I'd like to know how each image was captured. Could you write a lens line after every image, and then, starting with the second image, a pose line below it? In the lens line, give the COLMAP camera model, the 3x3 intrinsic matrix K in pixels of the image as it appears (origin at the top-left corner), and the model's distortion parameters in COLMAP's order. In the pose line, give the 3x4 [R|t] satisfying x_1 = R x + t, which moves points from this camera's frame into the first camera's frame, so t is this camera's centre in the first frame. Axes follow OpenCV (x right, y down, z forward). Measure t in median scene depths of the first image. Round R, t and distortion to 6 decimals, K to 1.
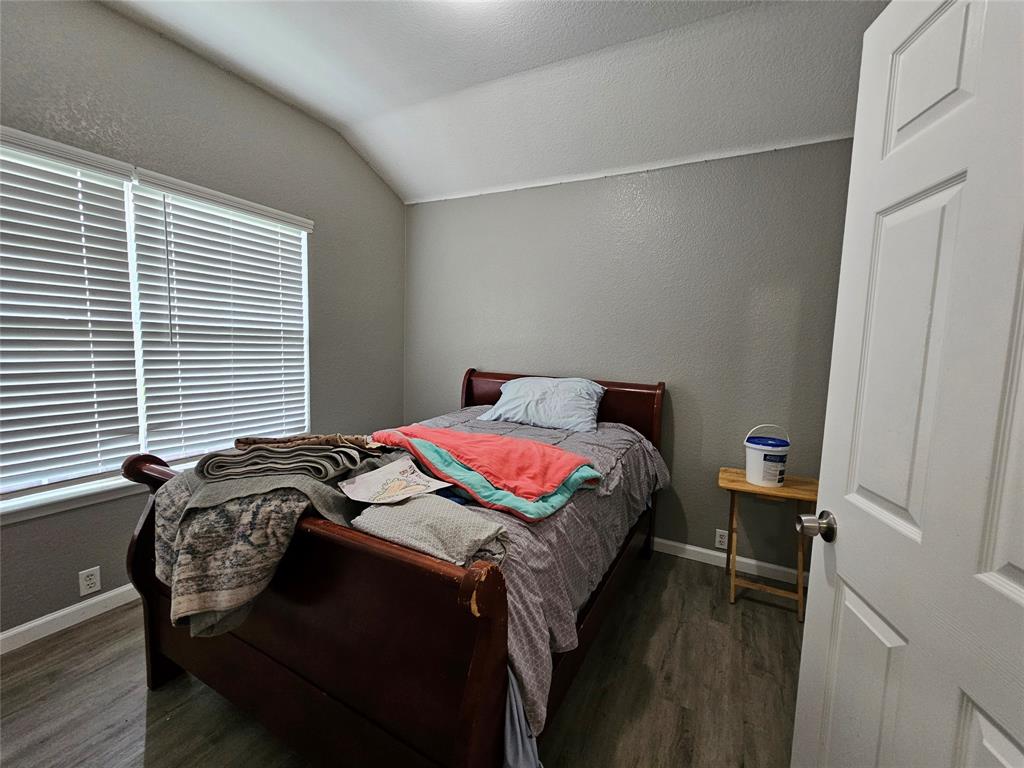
lens RADIAL K [[419.2, 0, 519.5], [0, 419.2, 385.1], [0, 0, 1]] dist [-0.001281, 0.001249]
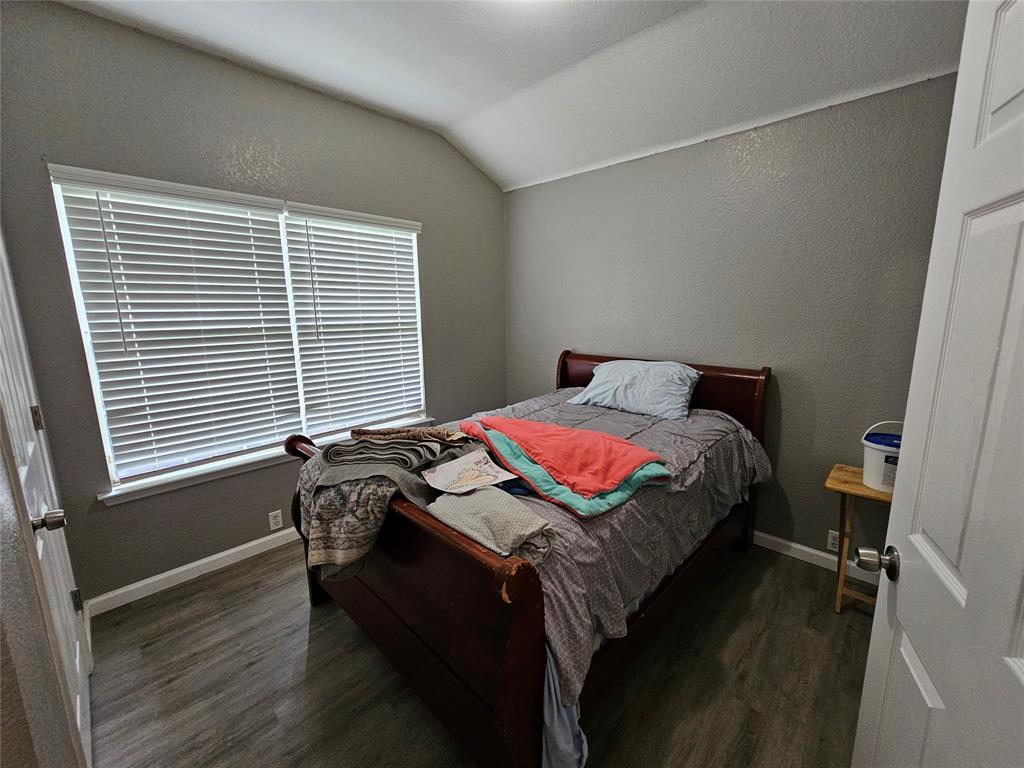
lens RADIAL K [[419.2, 0, 520.6], [0, 419.2, 381.7], [0, 0, 1]] dist [-0.001281, 0.001249]
pose [[0.958644, 0.008208, -0.284491, 0.125912], [0.014607, 0.996848, 0.077979, -0.079565], [0.284234, -0.078910, 0.955502, -0.037850]]
